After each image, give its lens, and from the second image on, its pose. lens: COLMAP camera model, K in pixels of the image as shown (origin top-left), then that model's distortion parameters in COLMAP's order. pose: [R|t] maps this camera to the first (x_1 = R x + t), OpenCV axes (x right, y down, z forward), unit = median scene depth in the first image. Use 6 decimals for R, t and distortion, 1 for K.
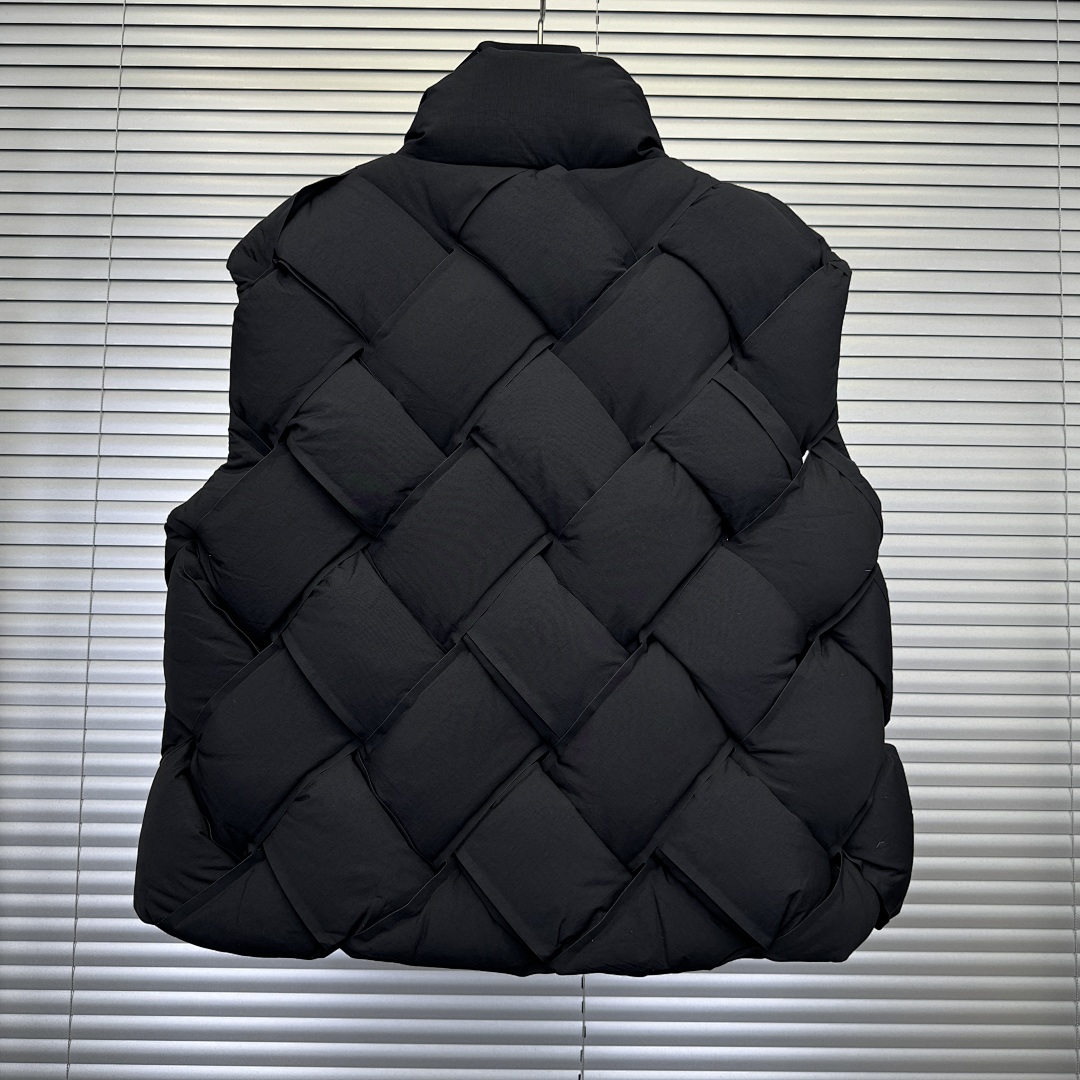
lens RADIAL K [[1042.5, 0, 540.0], [0, 1042.5, 540.0], [0, 0, 1]] dist [0.199724, -0.459897]
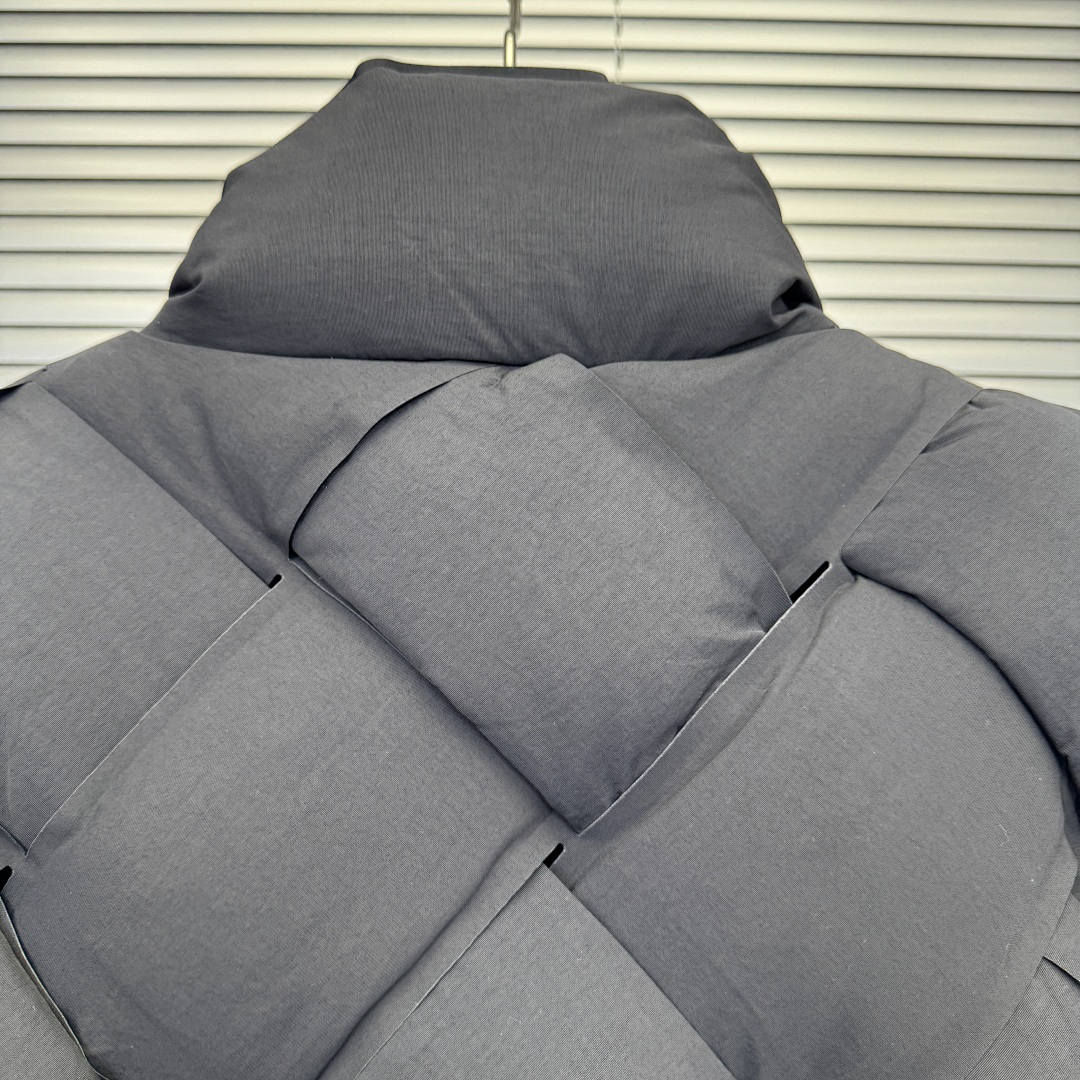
lens RADIAL K [[1102.7, 0, 540.0], [0, 1102.7, 540.0], [0, 0, 1]] dist [0.129713, -0.429407]
pose [[0.999752, -0.018909, 0.011778, 0.003706], [0.020487, 0.988055, -0.152731, -0.235792], [-0.008749, 0.152934, 0.988198, 0.642661]]
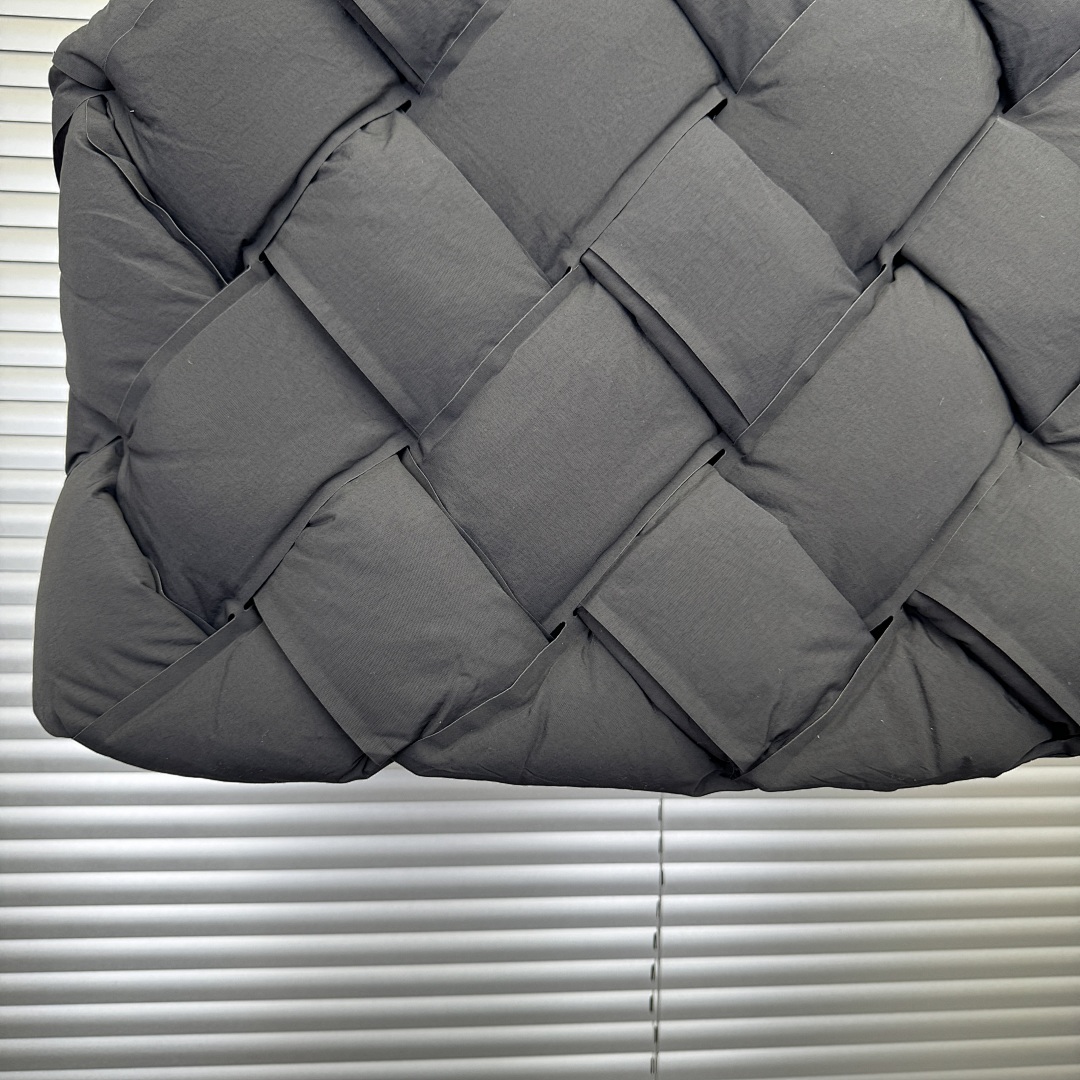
lens RADIAL K [[1055.0, 0, 554.7], [0, 1055.0, 535.6], [0, 0, 1]] dist [0.132316, -0.302508]
pose [[0.995511, -0.010485, 0.094064, -0.143484], [-0.001224, 0.992336, 0.123567, 0.170369], [-0.094639, -0.123127, 0.987868, 0.386382]]
